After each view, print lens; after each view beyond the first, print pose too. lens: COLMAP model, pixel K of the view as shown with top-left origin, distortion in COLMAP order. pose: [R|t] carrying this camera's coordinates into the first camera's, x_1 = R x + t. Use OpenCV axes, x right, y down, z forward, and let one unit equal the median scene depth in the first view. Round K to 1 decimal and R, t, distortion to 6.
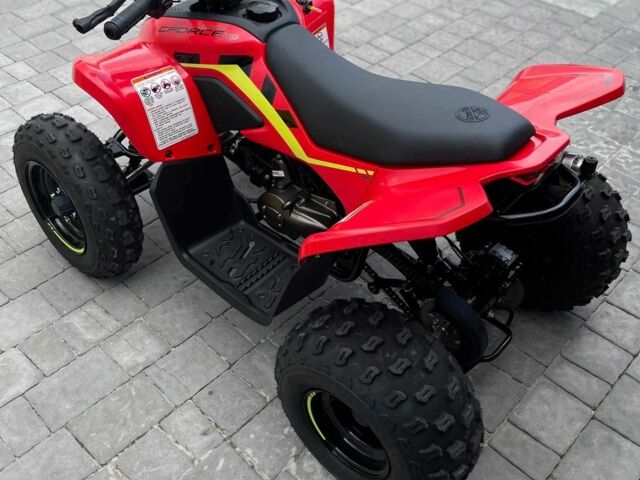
lens RADIAL K [[664.0, 0, 316.7], [0, 664.0, 233.1], [0, 0, 1]] dist [0.054519, 0.000000]
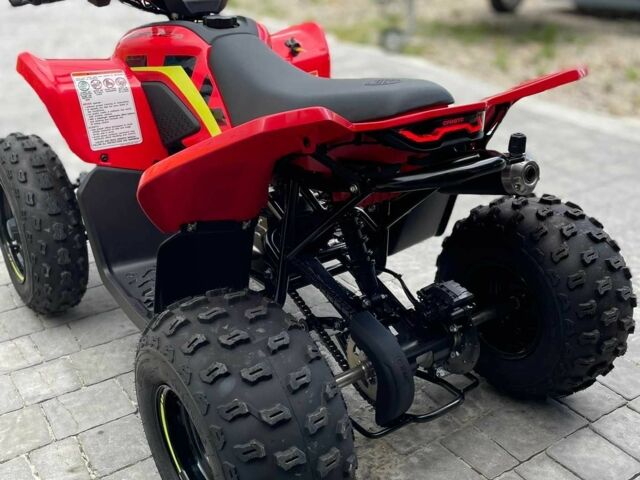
lens RADIAL K [[706.9, 0, 322.4], [0, 706.9, 246.6], [0, 0, 1]] dist [0.032113, 0.000000]
pose [[0.977109, 0.076988, -0.198321, 0.287518], [-0.128603, 0.956364, -0.262352, 0.224878], [0.169469, 0.281851, 0.944373, 0.140885]]
